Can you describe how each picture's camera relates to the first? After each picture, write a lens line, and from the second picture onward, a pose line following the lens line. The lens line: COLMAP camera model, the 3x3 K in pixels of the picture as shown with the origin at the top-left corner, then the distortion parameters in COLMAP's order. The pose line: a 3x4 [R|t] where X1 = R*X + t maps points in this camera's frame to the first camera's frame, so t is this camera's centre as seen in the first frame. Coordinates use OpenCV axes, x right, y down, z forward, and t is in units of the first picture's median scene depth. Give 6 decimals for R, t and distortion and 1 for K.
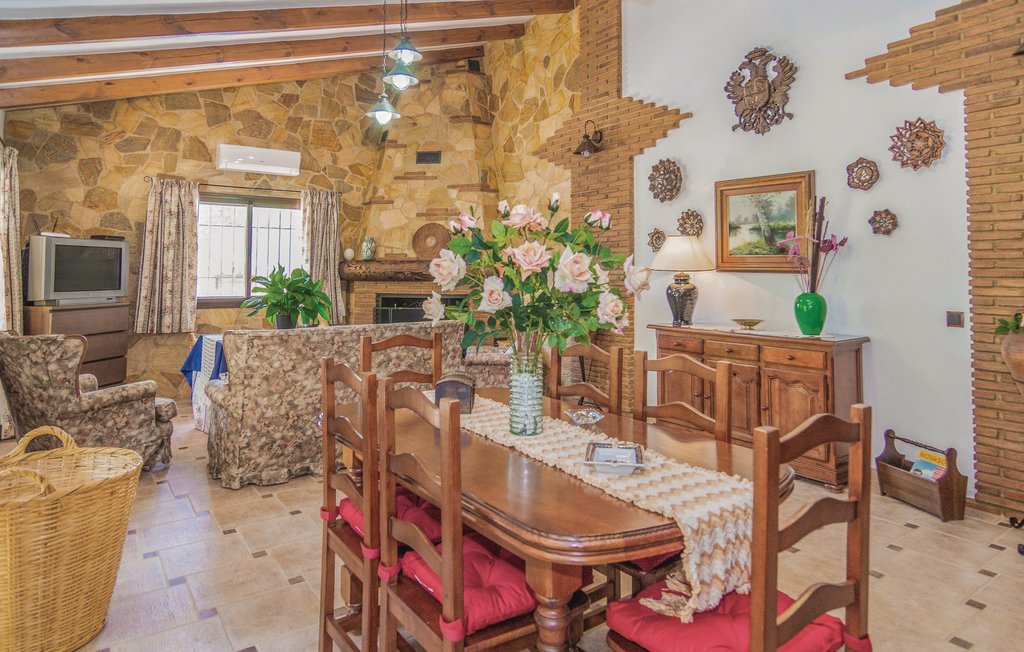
lens RADIAL K [[611.1, 0, 512.0], [0, 611.1, 326.0], [0, 0, 1]] dist [0.000670, -0.000602]
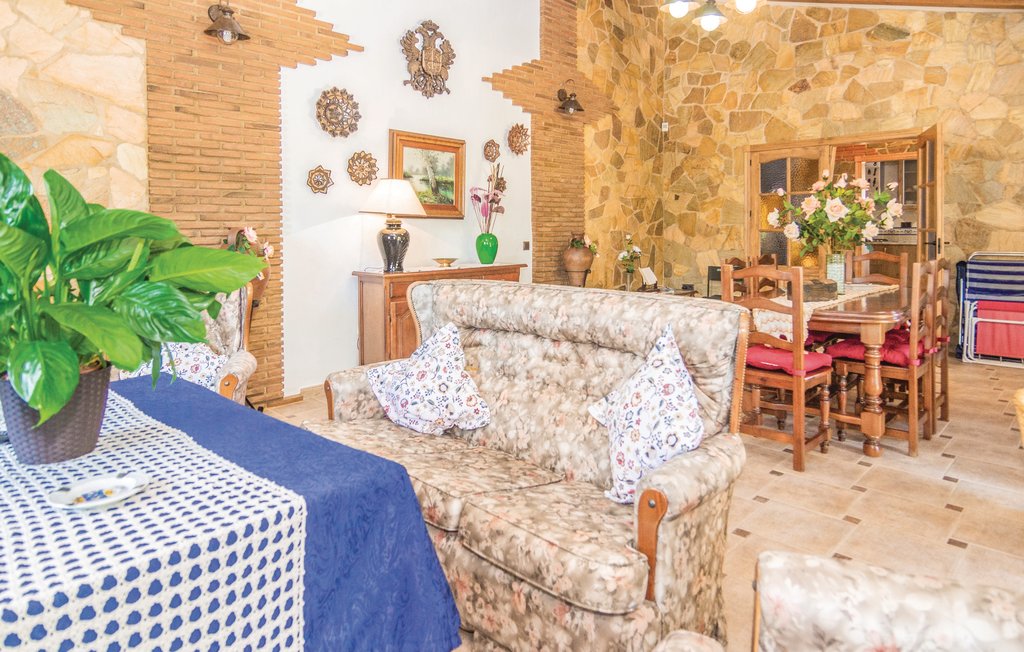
lens RADIAL K [[611.1, 0, 512.0], [0, 611.1, 326.0], [0, 0, 1]] dist [0.000670, -0.000602]
pose [[-0.173059, -0.155832, 0.972506, -1.012220], [0.094335, 0.980242, 0.173859, -0.094014], [-0.980383, 0.121829, -0.154939, 1.336271]]
